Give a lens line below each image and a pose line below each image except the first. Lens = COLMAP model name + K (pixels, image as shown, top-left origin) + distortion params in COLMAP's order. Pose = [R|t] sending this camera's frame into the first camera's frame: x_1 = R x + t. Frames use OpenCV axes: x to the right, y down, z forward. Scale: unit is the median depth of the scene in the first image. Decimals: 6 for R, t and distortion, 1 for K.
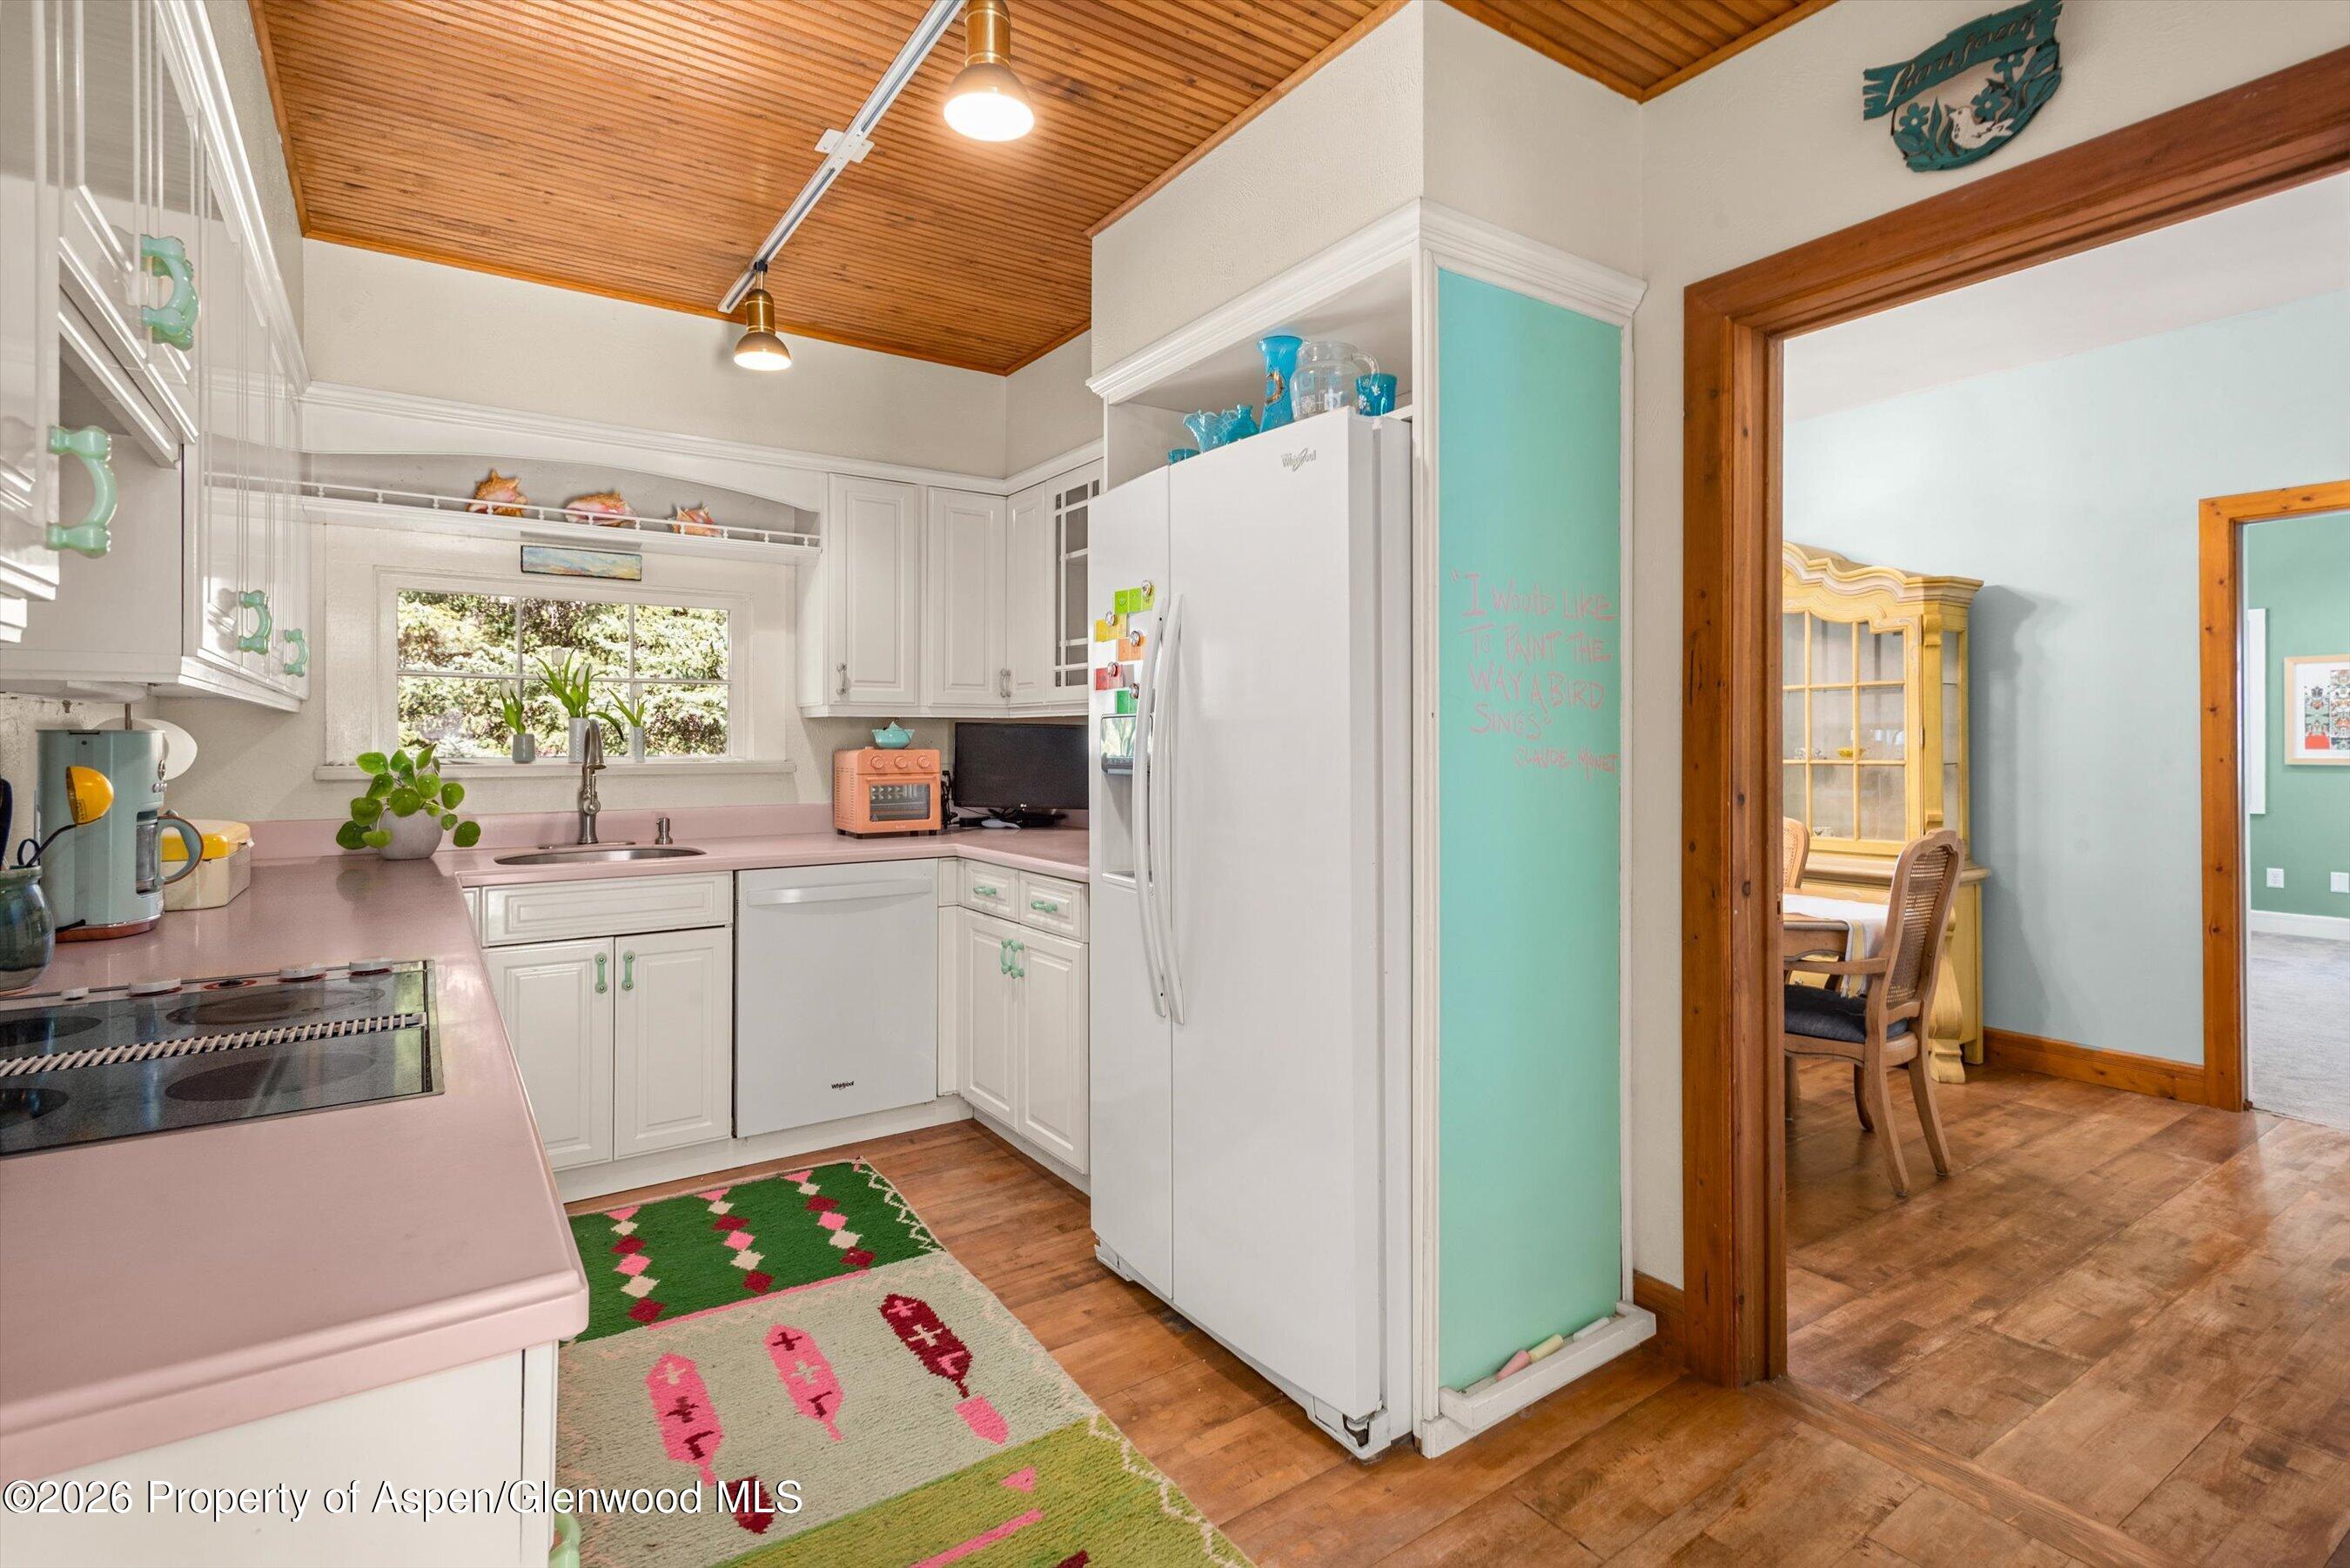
lens RADIAL K [[1122.6, 0, 1161.2], [0, 1122.6, 743.1], [0, 0, 1]] dist [0.006597, -0.003677]
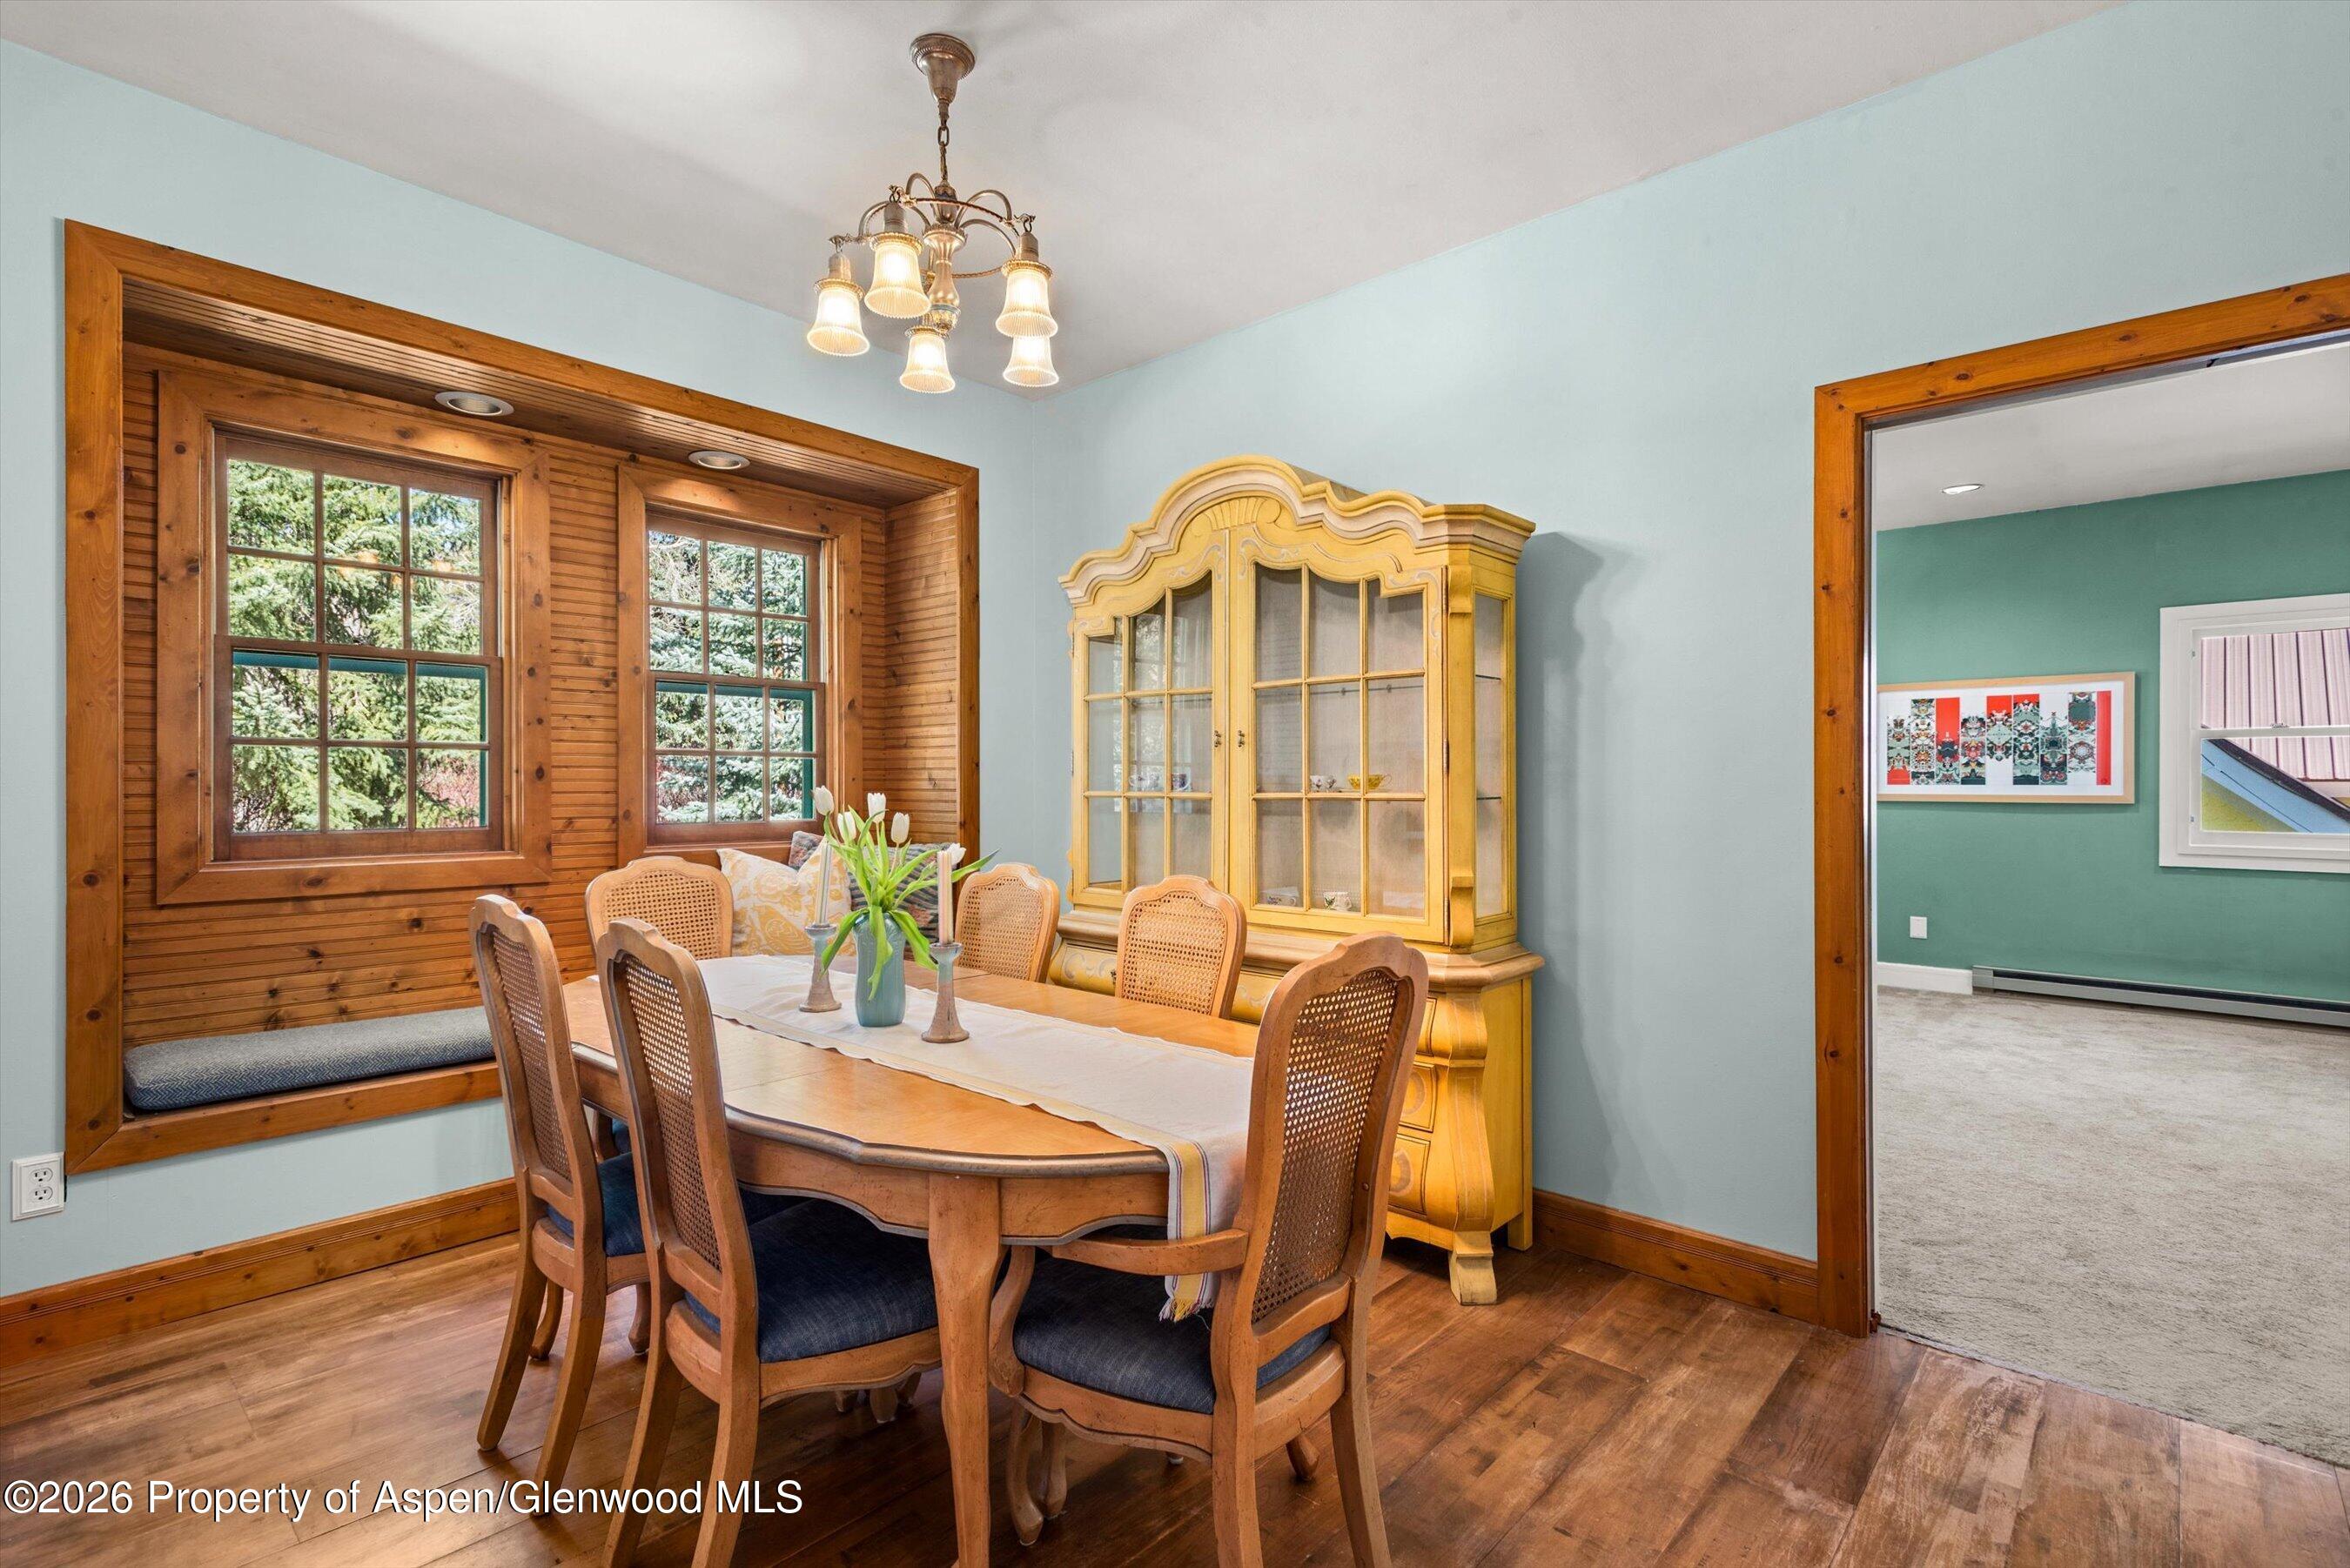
lens RADIAL K [[1088.4, 0, 1175.4], [0, 1088.4, 787.3], [0, 0, 1]] dist [0.013921, 0.000203]
pose [[0.970880, 0.002524, 0.239552, 0.378517], [-0.003516, 0.999987, 0.003715, 0.010677], [-0.239540, -0.004449, 0.970876, 0.434229]]
